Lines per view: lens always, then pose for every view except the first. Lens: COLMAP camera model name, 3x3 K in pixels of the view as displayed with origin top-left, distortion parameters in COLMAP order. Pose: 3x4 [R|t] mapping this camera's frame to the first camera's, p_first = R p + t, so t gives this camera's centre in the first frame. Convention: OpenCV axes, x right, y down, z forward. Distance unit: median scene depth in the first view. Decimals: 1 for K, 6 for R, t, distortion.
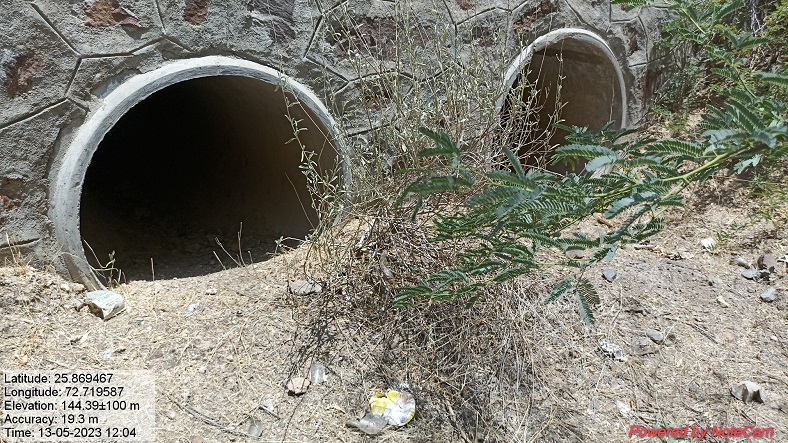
lens RADIAL K [[602.2, 0, 396.8], [0, 602.2, 223.2], [0, 0, 1]] dist [0.033174, -0.035074]
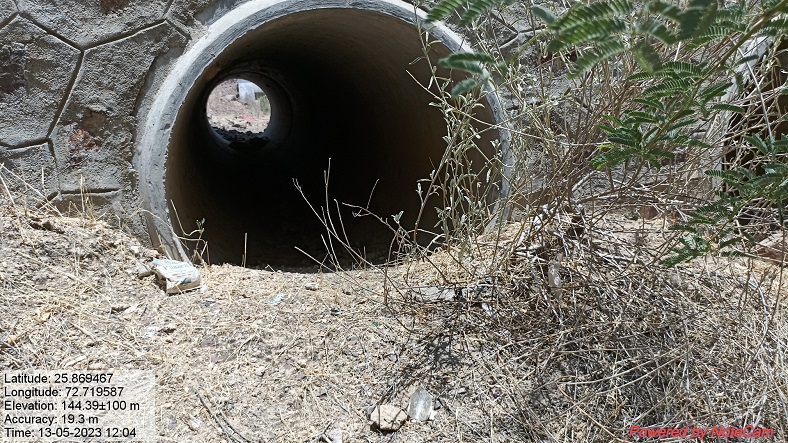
lens RADIAL K [[602.2, 0, 395.0], [0, 602.2, 218.5], [0, 0, 1]] dist [0.033174, -0.035074]
pose [[0.948325, 0.058950, -0.311775, 0.029361], [-0.103770, 0.986177, -0.129174, 0.134922], [0.299851, 0.154852, 0.941334, 0.346722]]
